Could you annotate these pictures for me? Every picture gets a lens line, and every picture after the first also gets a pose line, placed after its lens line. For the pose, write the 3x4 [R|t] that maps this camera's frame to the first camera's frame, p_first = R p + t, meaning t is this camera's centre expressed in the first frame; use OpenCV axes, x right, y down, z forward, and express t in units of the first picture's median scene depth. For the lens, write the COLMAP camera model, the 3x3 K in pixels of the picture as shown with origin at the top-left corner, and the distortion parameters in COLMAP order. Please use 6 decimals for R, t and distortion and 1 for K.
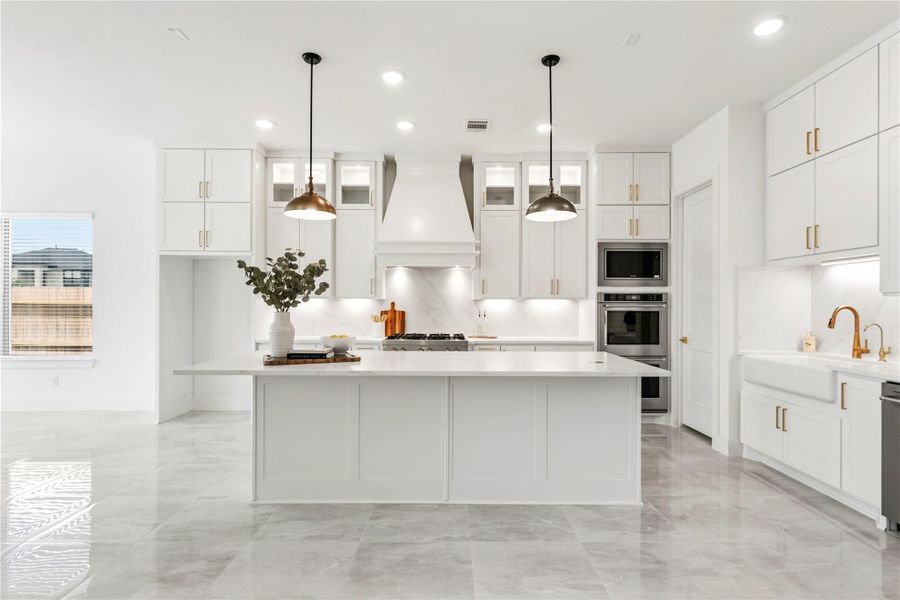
lens RADIAL K [[443.1, 0, 450.6], [0, 443.1, 303.9], [0, 0, 1]] dist [0.005893, 0.000620]
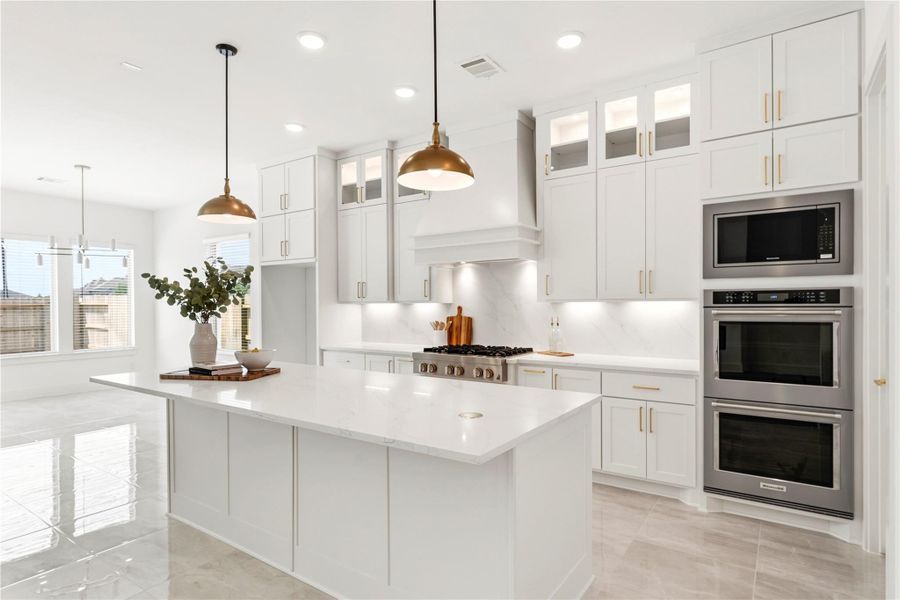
lens RADIAL K [[480.2, 0, 451.0], [0, 480.2, 306.5], [0, 0, 1]] dist [0.012462, -0.000887]
pose [[0.828716, -0.006208, -0.559634, 0.404572], [0.013744, 0.999863, 0.009261, -0.013541], [0.559500, -0.015367, 0.828688, 0.266904]]
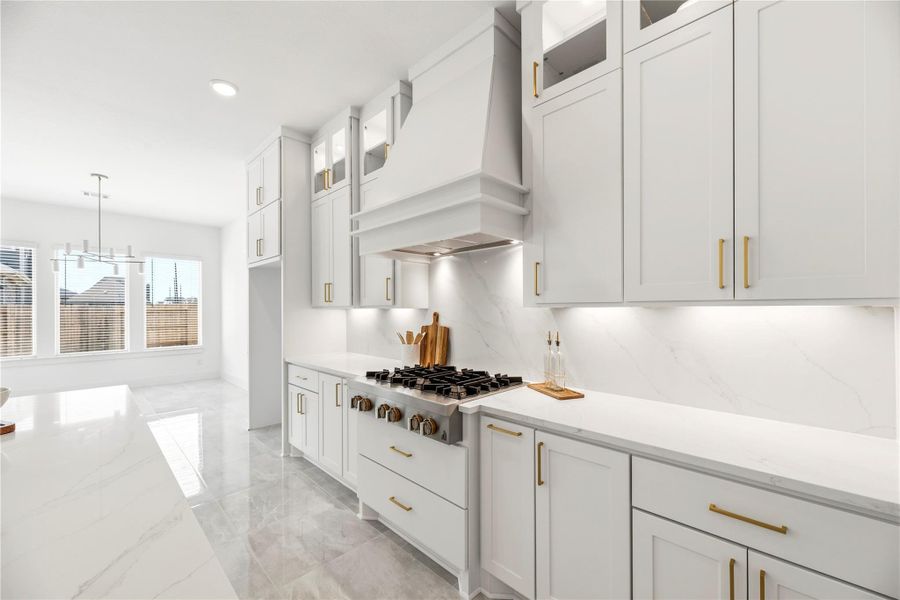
lens RADIAL K [[359.7, 0, 455.5], [0, 359.7, 305.2], [0, 0, 1]] dist [0.004706, 0.000615]
pose [[0.722325, -0.013904, -0.691414, 0.274934], [0.011345, 0.999902, -0.008255, -0.010927], [0.691461, -0.001881, 0.722412, 0.719575]]
